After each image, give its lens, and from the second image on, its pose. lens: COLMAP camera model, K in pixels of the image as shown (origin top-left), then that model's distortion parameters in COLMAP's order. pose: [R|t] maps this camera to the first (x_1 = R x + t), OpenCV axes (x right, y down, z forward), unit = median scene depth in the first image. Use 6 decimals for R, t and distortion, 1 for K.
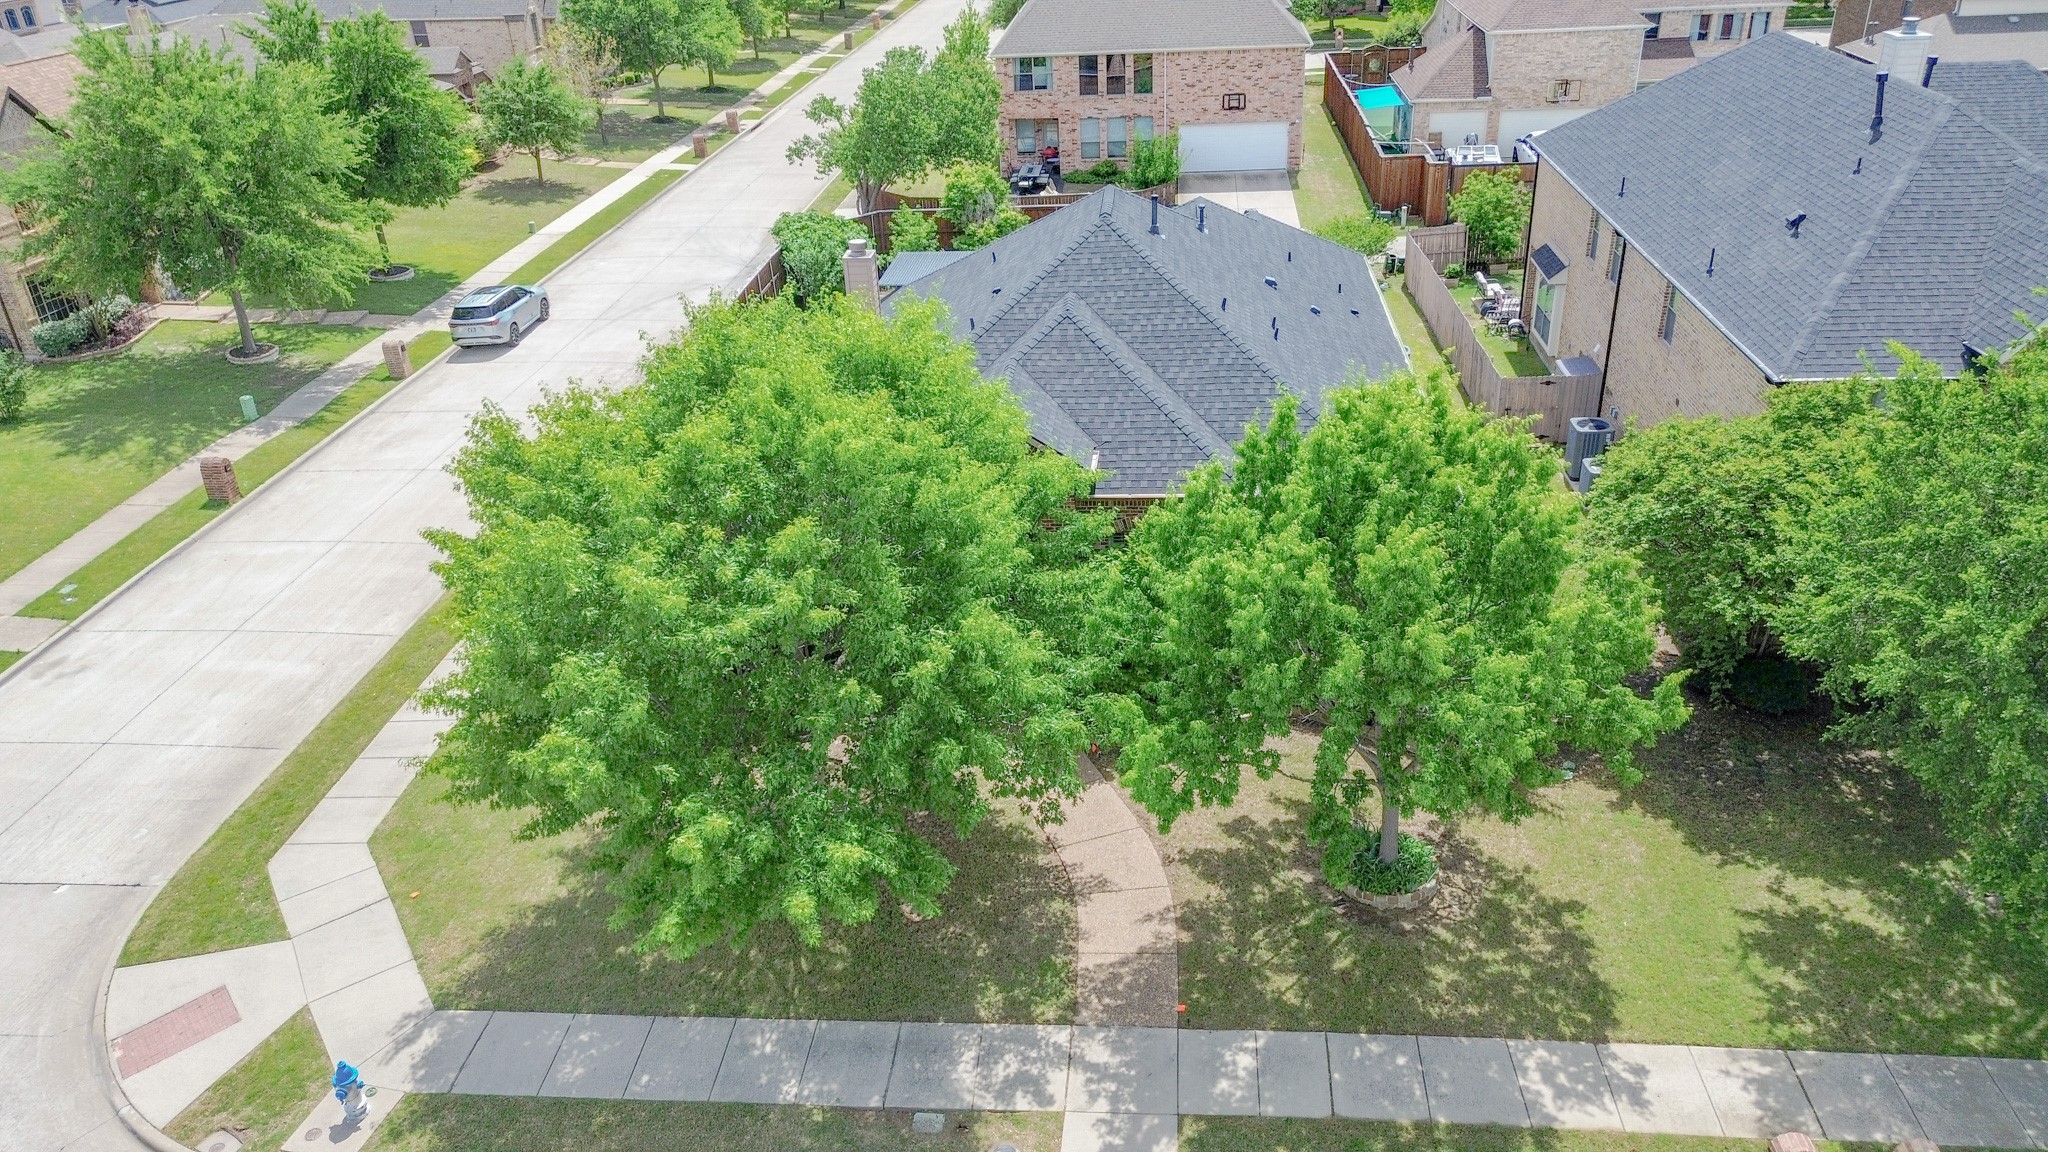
lens RADIAL K [[1455.4, 0, 1018.9], [0, 1455.4, 573.3], [0, 0, 1]] dist [0.047911, -0.031636]
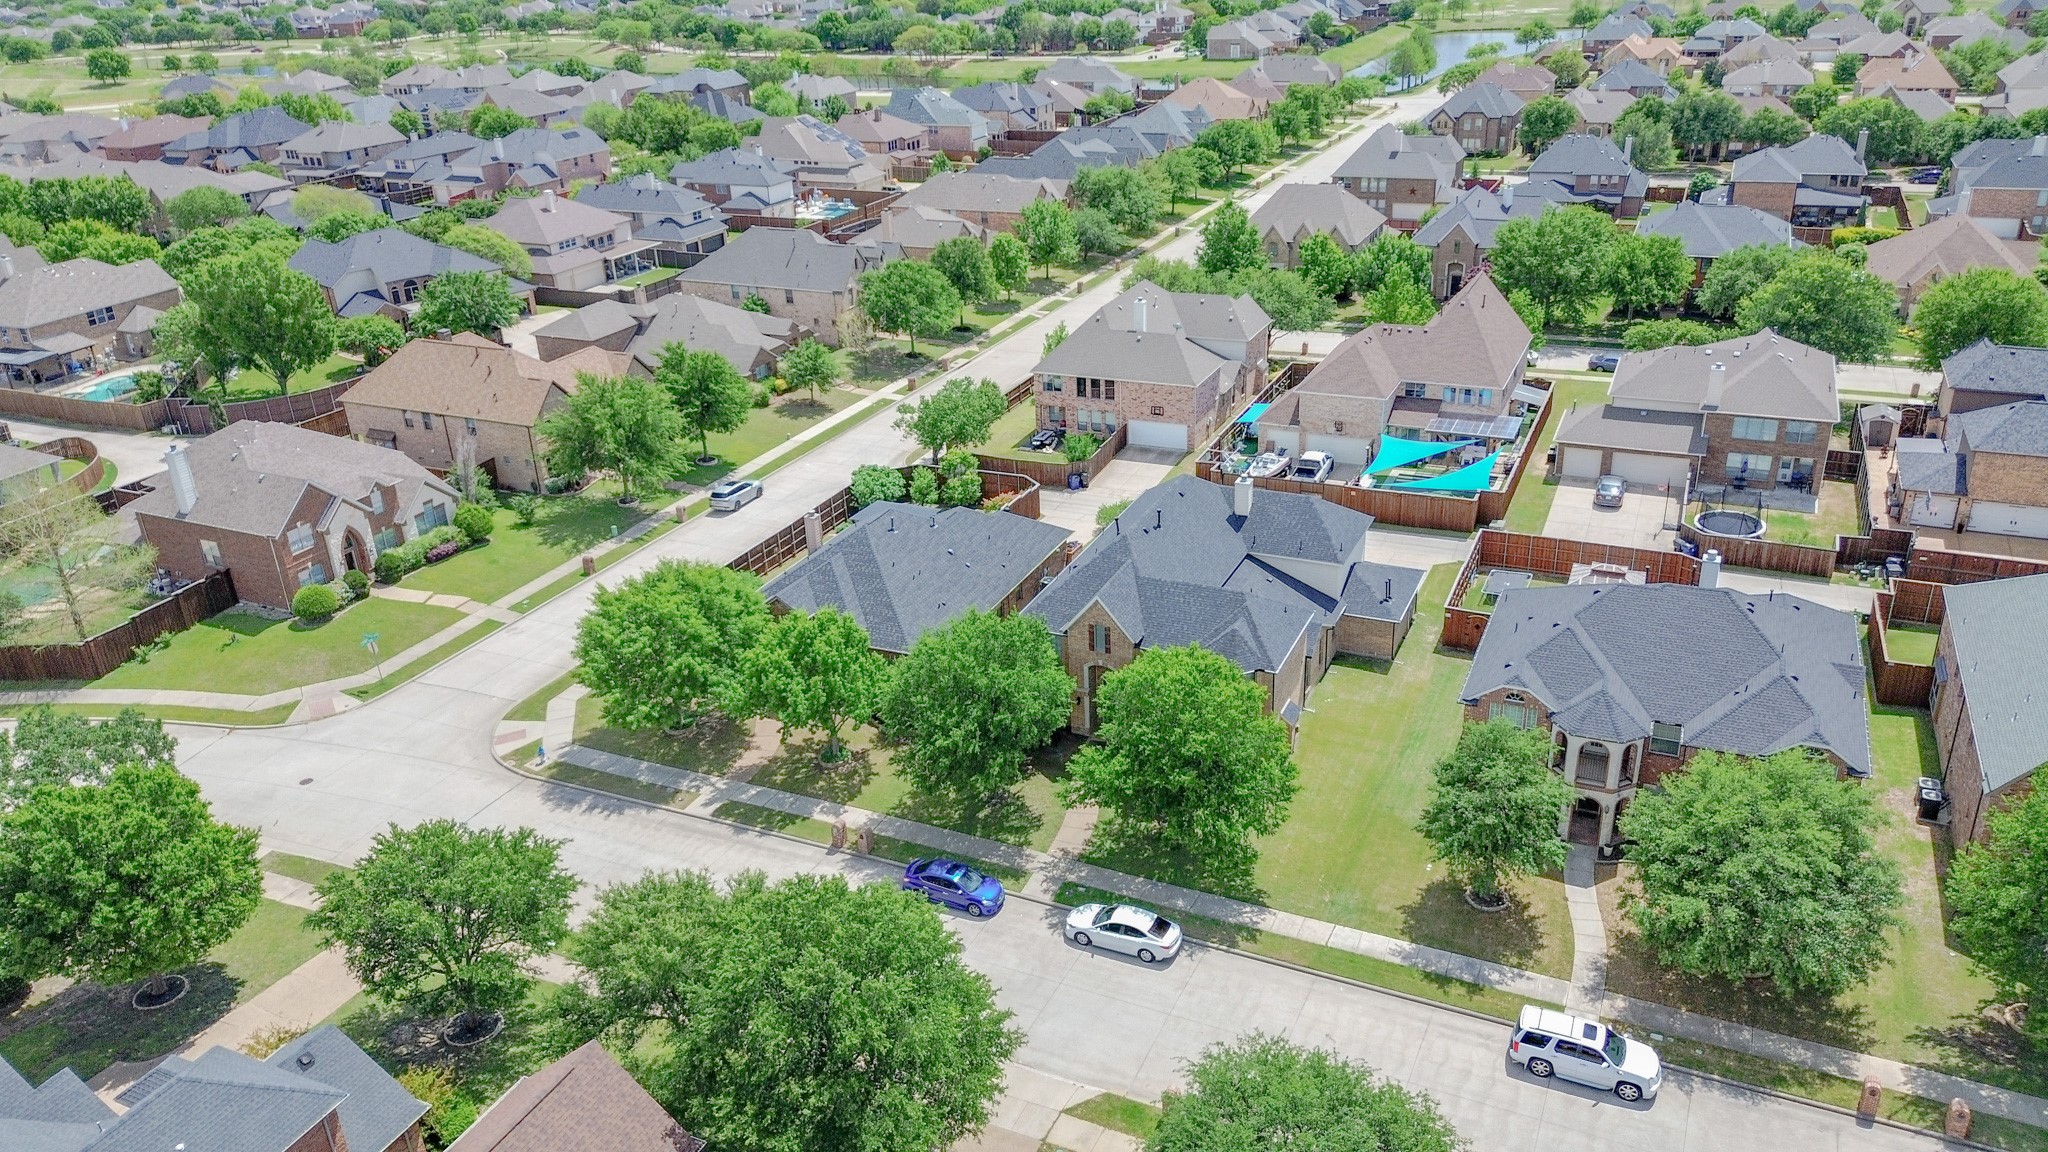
lens RADIAL K [[1455.4, 0, 1037.6], [0, 1455.4, 579.9], [0, 0, 1]] dist [0.047911, -0.031636]
pose [[0.943811, 0.144348, -0.297296, 0.732646], [-0.155611, 0.987713, -0.014441, -0.096887], [0.291558, 0.059892, 0.954676, -0.914530]]
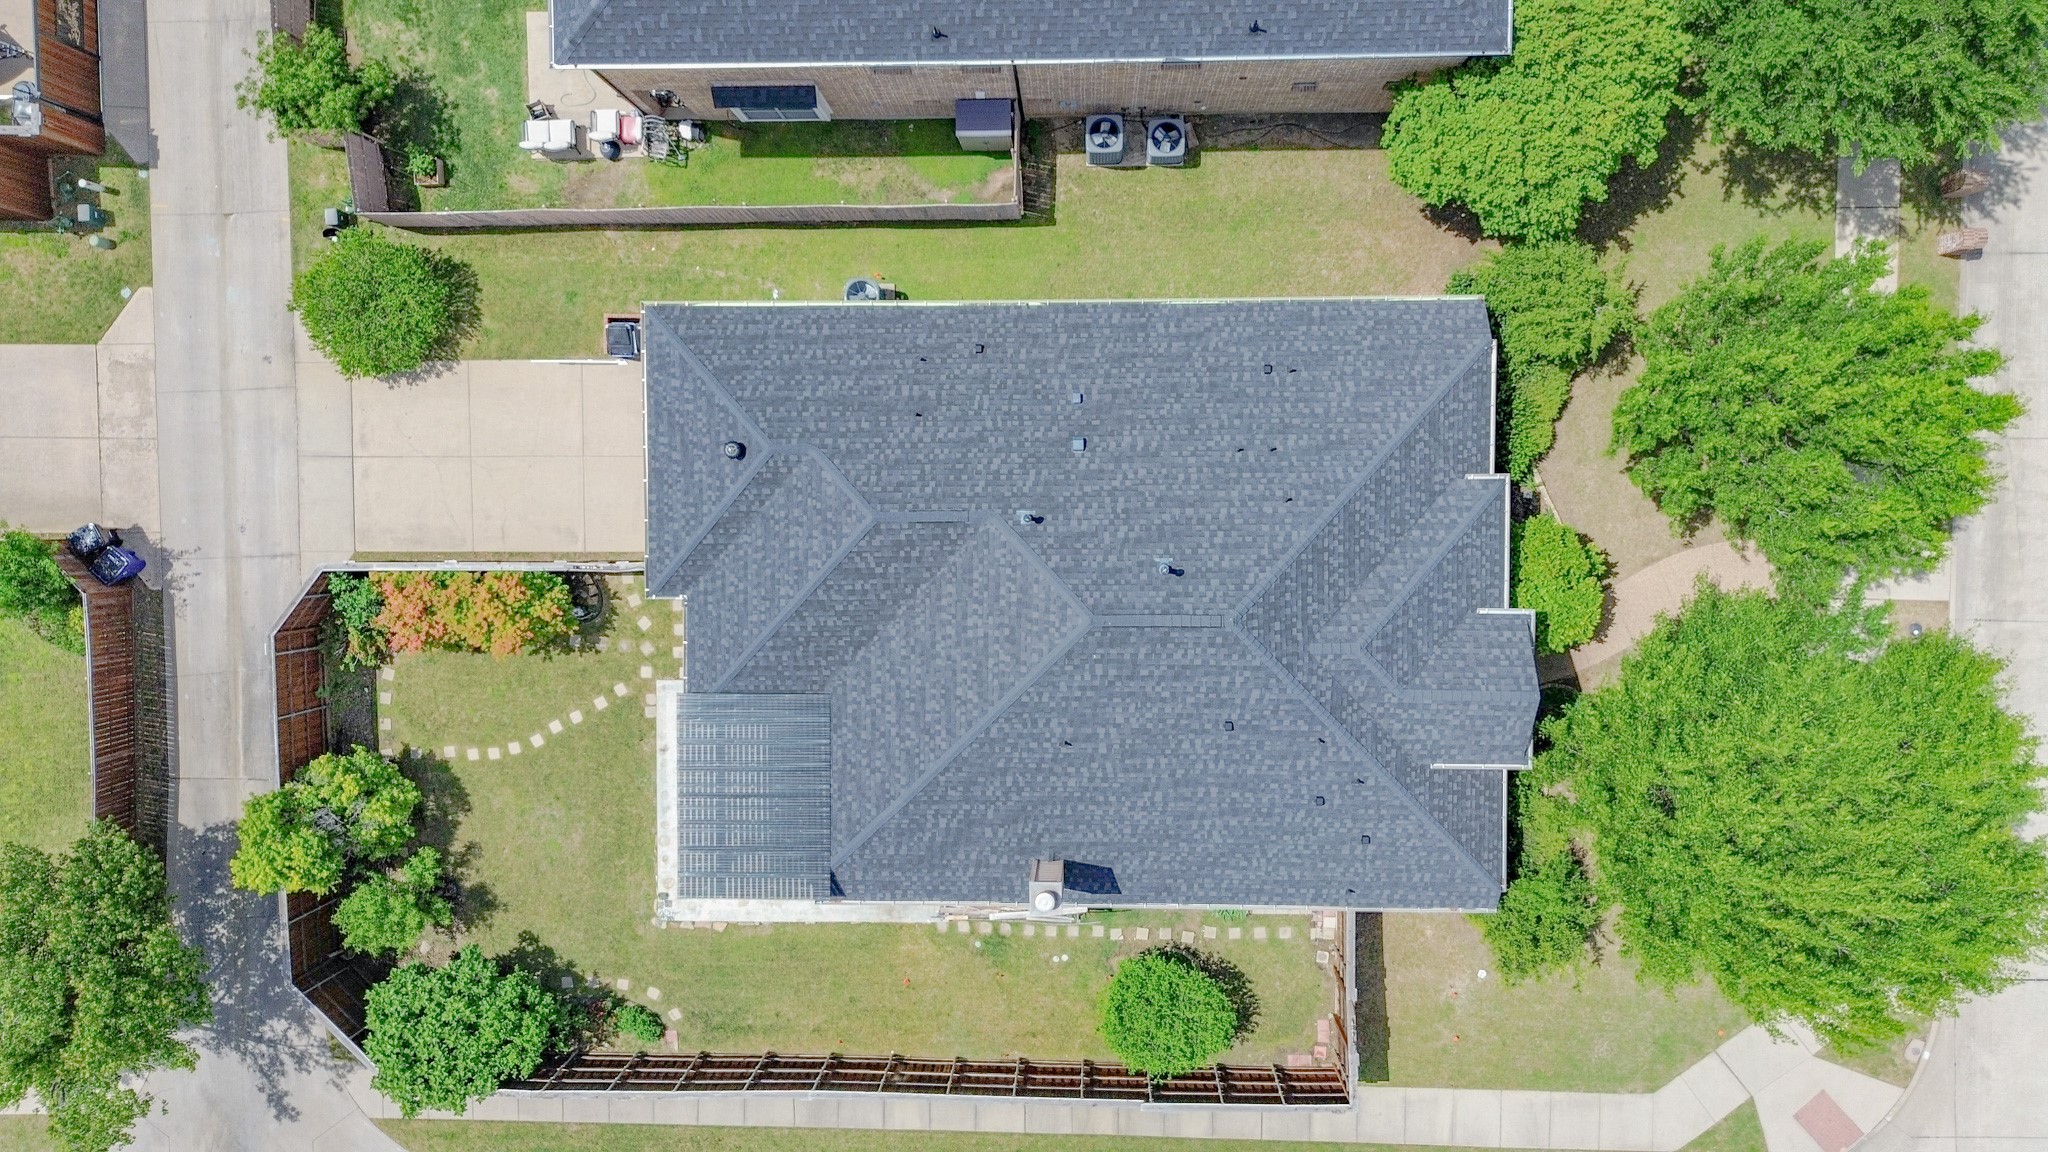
lens RADIAL K [[1455.4, 0, 1040.9], [0, 1455.4, 564.6], [0, 0, 1]] dist [0.047911, -0.031636]
pose [[-0.092815, -0.995565, 0.015361, 0.057485], [0.500326, -0.033295, 0.865197, -0.702354], [-0.860848, 0.087988, 0.501197, 0.387766]]
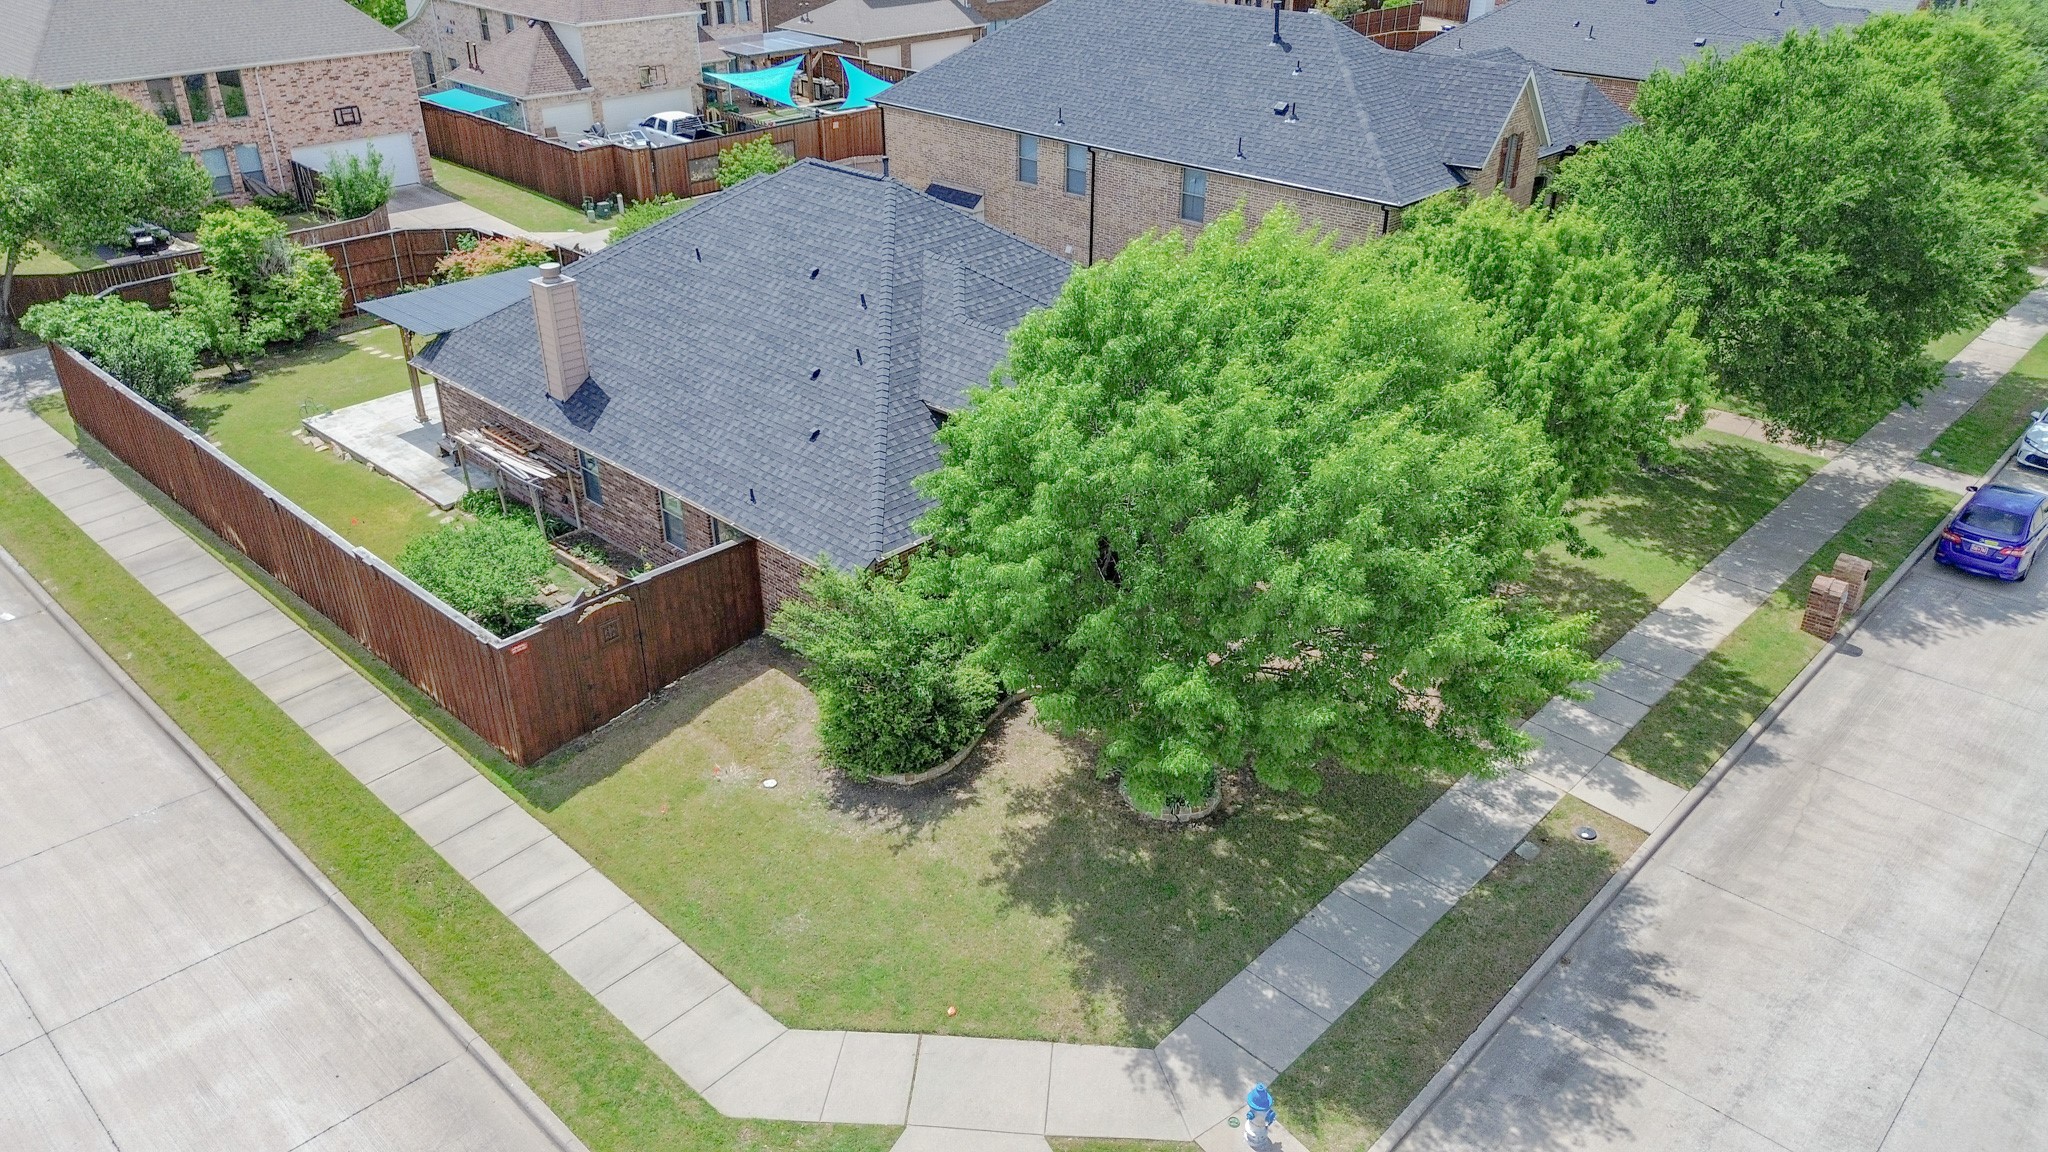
lens RADIAL K [[1455.4, 0, 1027.2], [0, 1455.4, 578.5], [0, 0, 1]] dist [0.047911, -0.031636]
pose [[0.614364, -0.330037, 0.716681, -0.440501], [0.336567, 0.931151, 0.140286, -0.058258], [-0.713638, 0.155025, 0.683146, 0.169398]]
